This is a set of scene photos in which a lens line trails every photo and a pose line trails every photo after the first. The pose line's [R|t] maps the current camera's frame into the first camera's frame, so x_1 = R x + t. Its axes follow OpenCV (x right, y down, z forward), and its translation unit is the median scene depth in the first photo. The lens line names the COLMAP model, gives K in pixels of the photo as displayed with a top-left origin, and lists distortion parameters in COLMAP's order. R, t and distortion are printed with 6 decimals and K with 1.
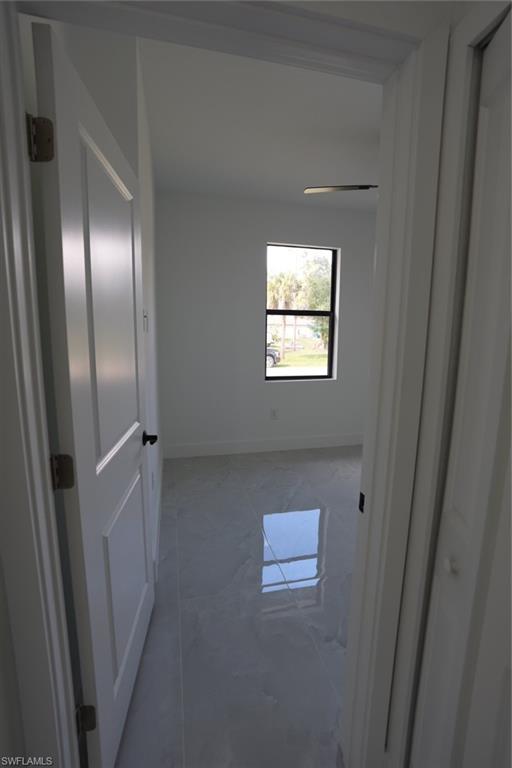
lens RADIAL K [[355.2, 0, 254.9], [0, 355.2, 386.8], [0, 0, 1]] dist [-0.063327, 0.022912]
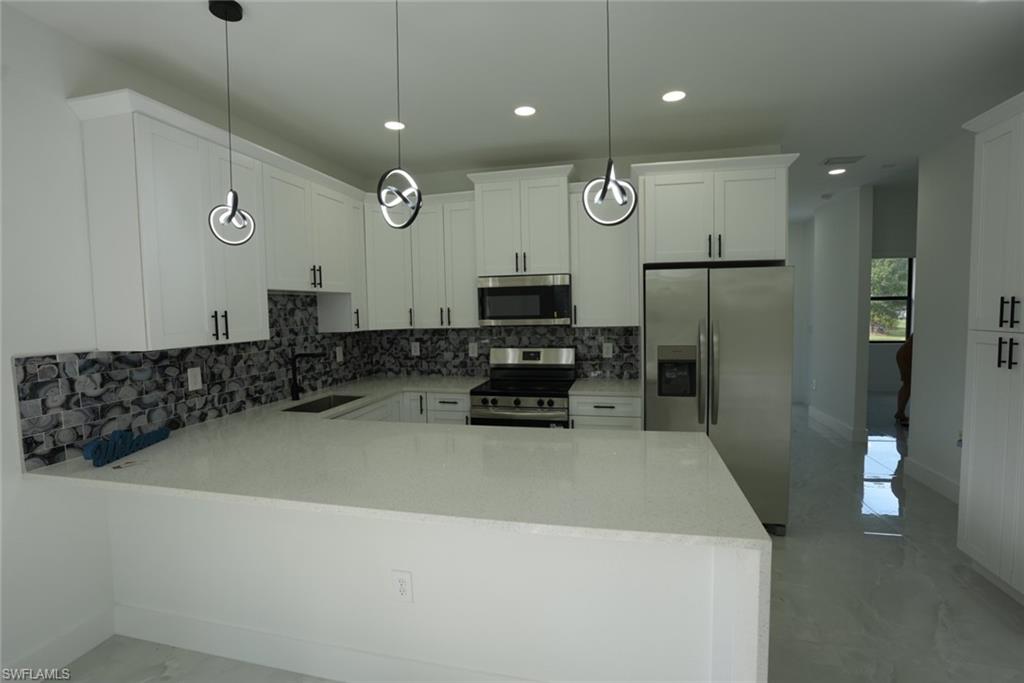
lens RADIAL K [[473.6, 0, 512.6], [0, 473.6, 341.7], [0, 0, 1]] dist [-0.063327, 0.022912]
pose [[0.895993, 0.003324, -0.444057, -0.267823], [-0.044961, 0.995513, -0.083266, 0.136063], [0.441787, 0.094571, 0.892121, -0.915706]]
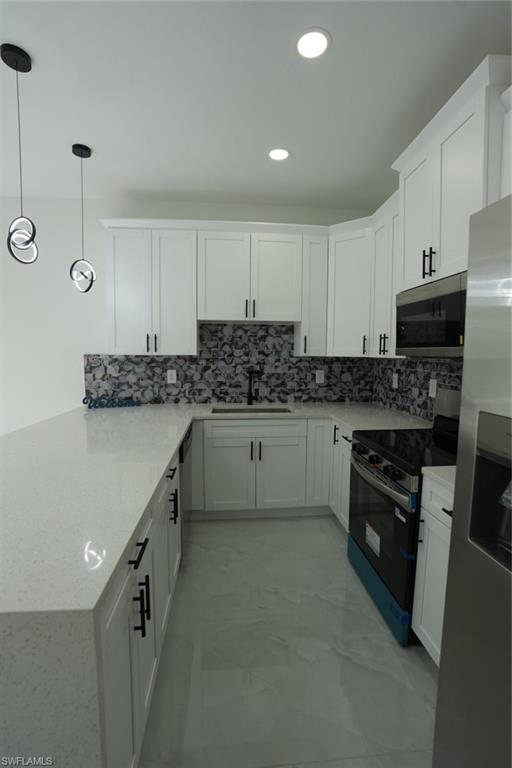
lens RADIAL K [[355.2, 0, 258.5], [0, 355.2, 383.4], [0, 0, 1]] dist [-0.063327, 0.022912]
pose [[-0.131632, 0.077481, -0.988266, -0.202308], [-0.173251, 0.979799, 0.099893, 0.081970], [0.976041, 0.184367, -0.115550, -0.474915]]
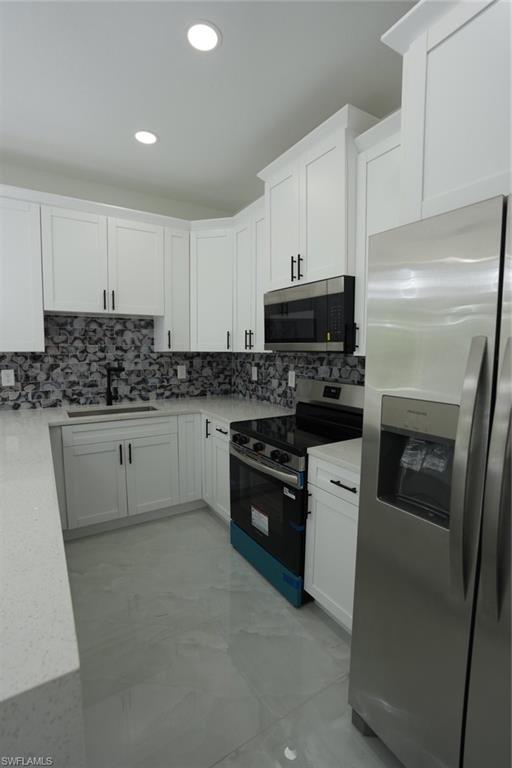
lens RADIAL K [[355.2, 0, 255.7], [0, 355.2, 383.2], [0, 0, 1]] dist [-0.063327, 0.022912]
pose [[0.326836, 0.085920, -0.941167, -0.206763], [-0.160507, 0.986438, 0.034314, 0.090077], [0.931351, 0.139849, 0.336195, -0.522669]]
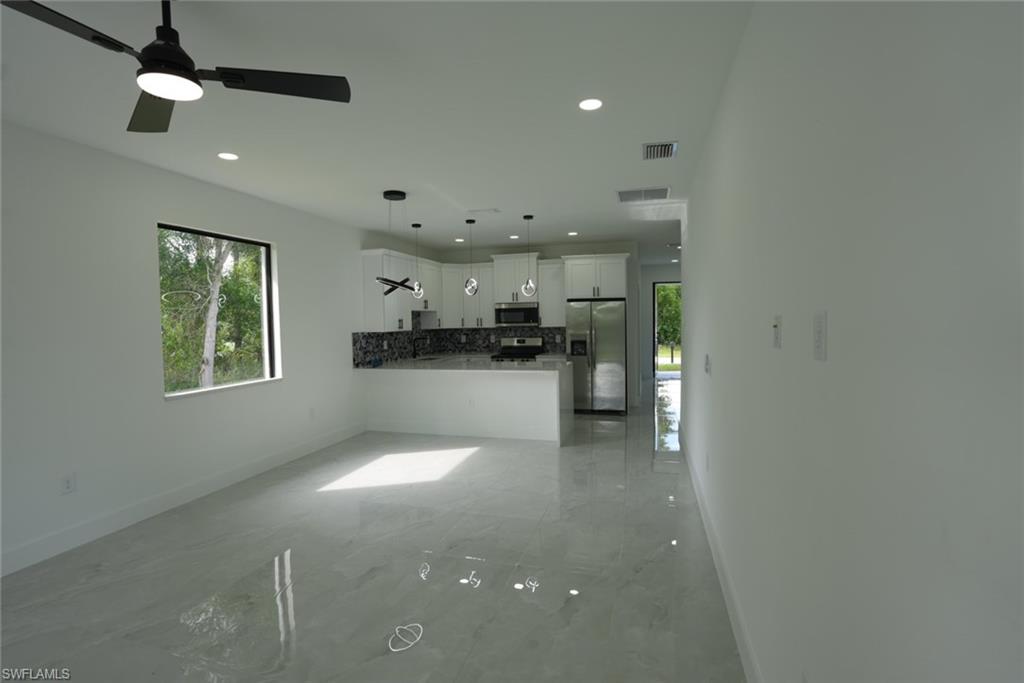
lens RADIAL K [[473.6, 0, 511.2], [0, 473.6, 339.2], [0, 0, 1]] dist [-0.063327, 0.022912]
pose [[0.874775, -0.002975, -0.484520, 0.087428], [-0.054791, 0.992960, -0.105020, 0.235326], [0.481421, 0.118417, 0.868453, -1.492950]]
